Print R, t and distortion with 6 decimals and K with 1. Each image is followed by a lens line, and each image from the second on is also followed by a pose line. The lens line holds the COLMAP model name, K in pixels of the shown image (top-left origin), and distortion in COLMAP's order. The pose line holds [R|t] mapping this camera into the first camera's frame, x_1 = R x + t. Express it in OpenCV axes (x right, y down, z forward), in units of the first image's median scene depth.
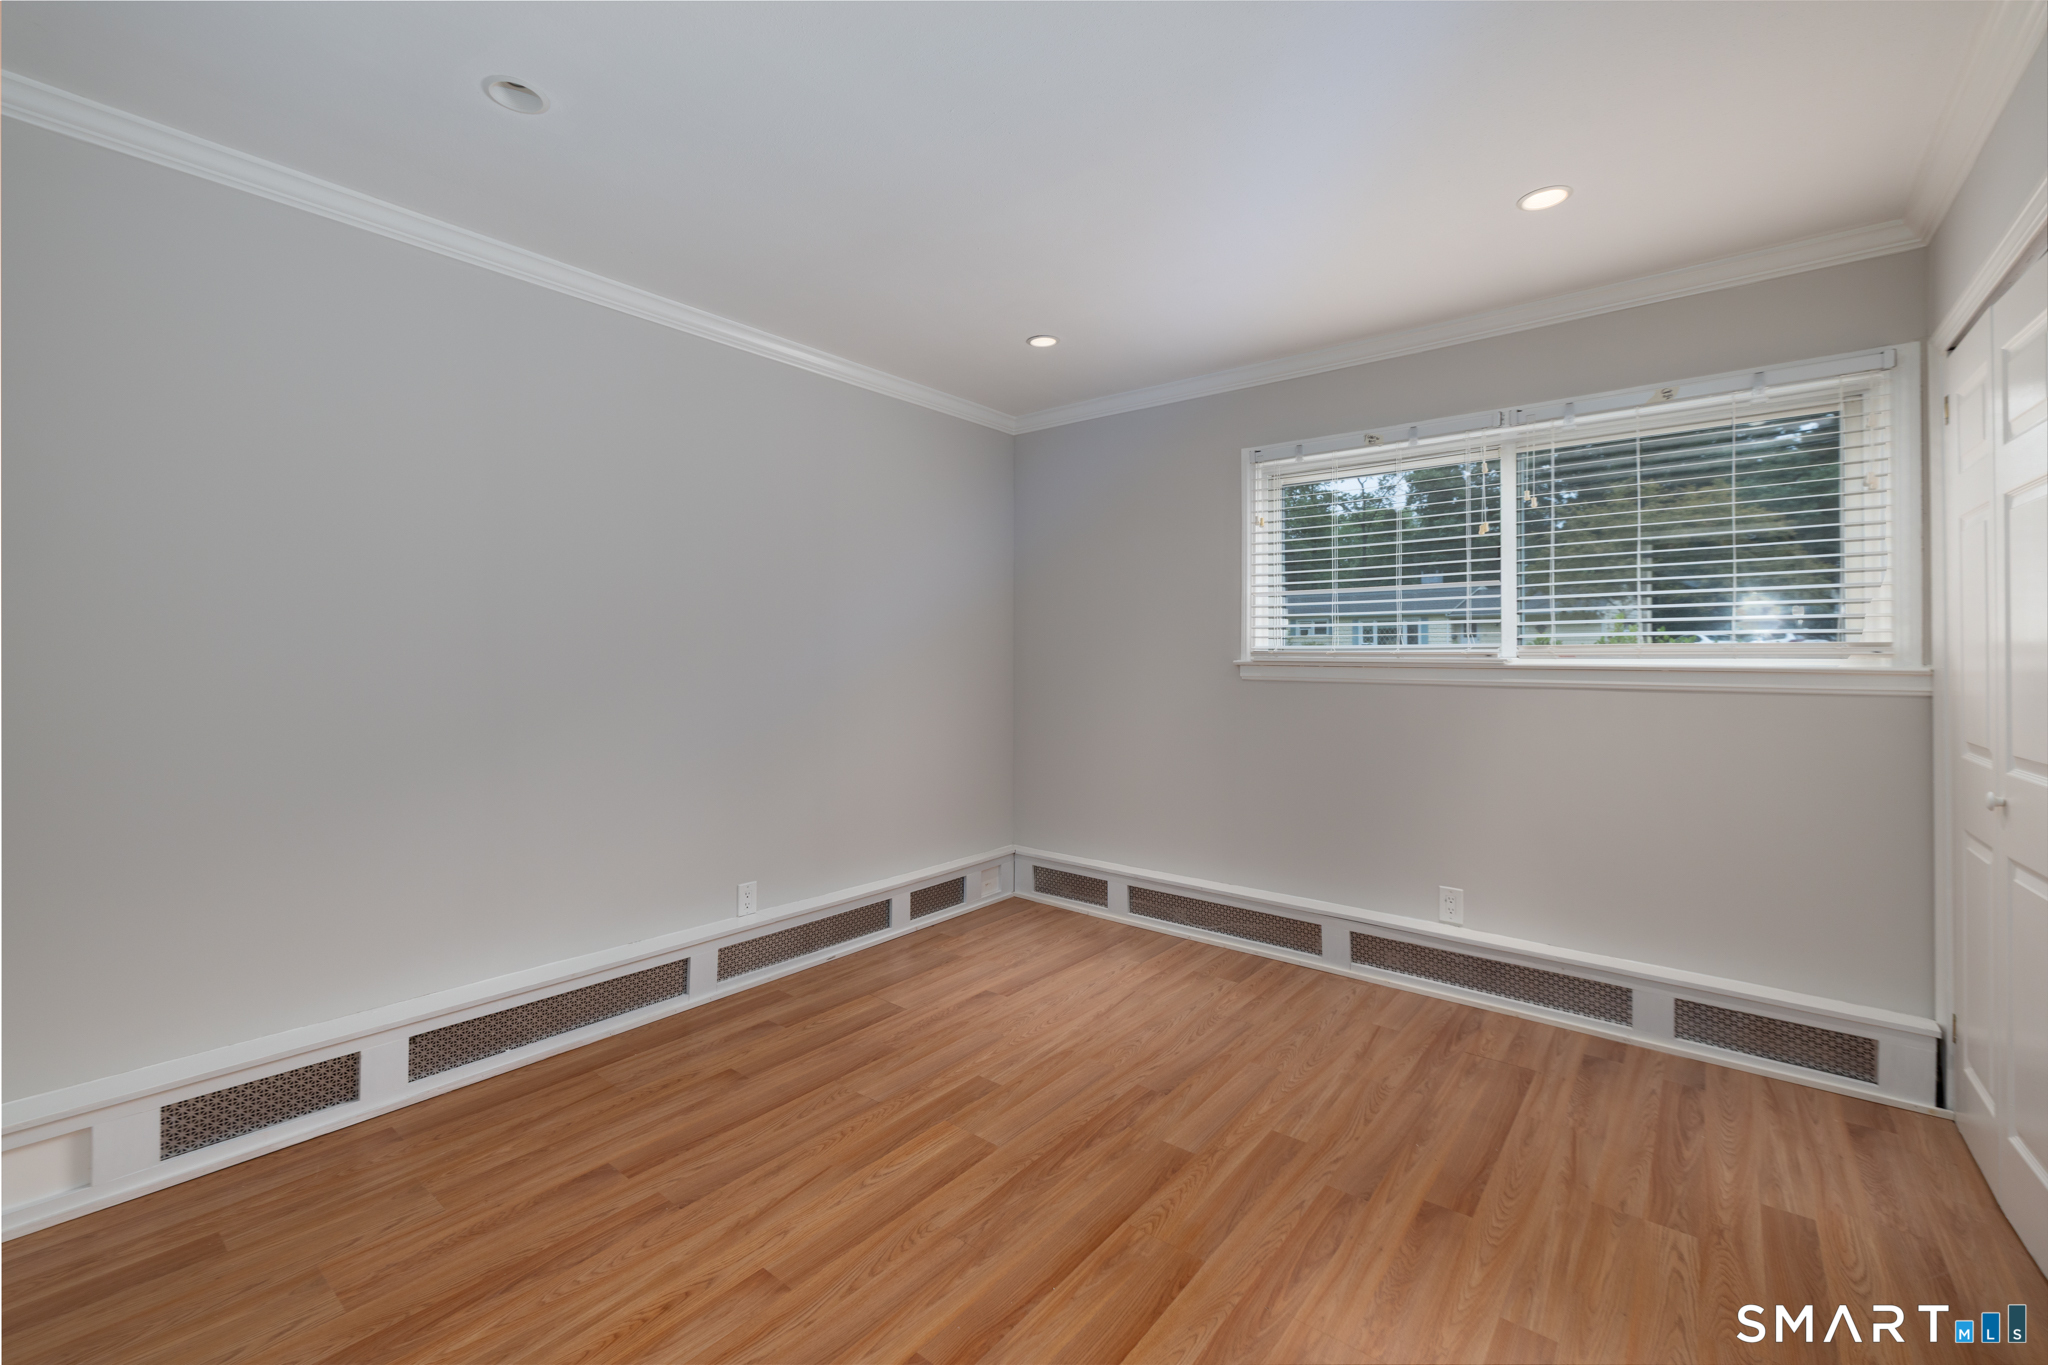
lens RADIAL K [[916.5, 0, 1019.1], [0, 916.5, 656.5], [0, 0, 1]] dist [0.000768, -0.000052]
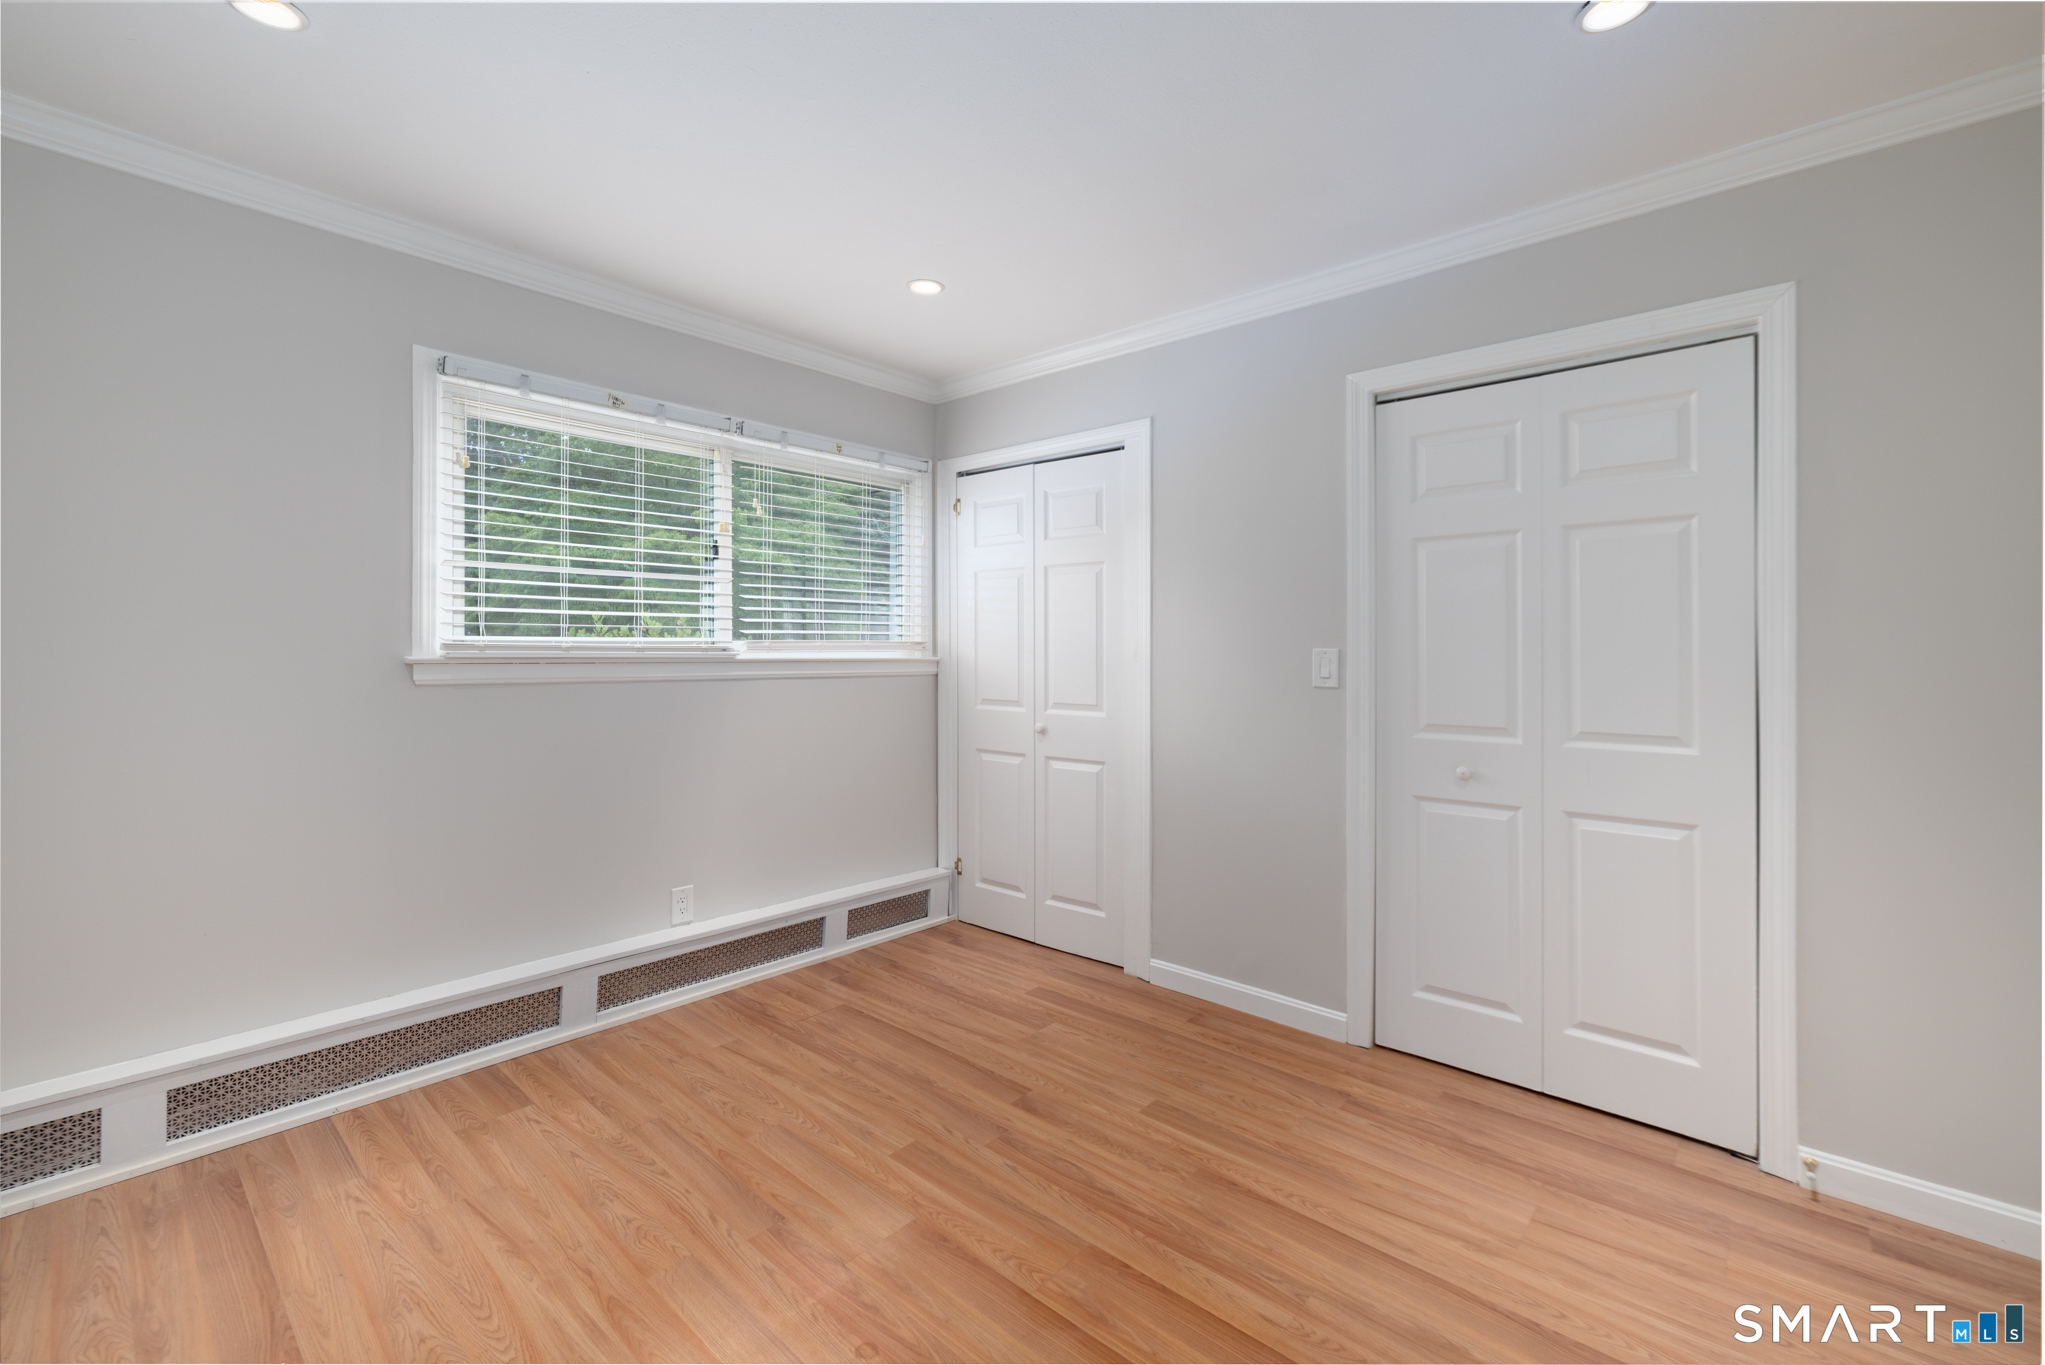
lens RADIAL K [[852.8, 0, 1054.0], [0, 852.8, 647.0], [0, 0, 1]] dist [-0.002005, -0.000172]
pose [[0.010629, -0.000341, 0.999943, -0.497524], [-0.005348, 0.999986, 0.000398, -0.007506], [-0.999929, -0.005352, 0.010627, 0.681479]]
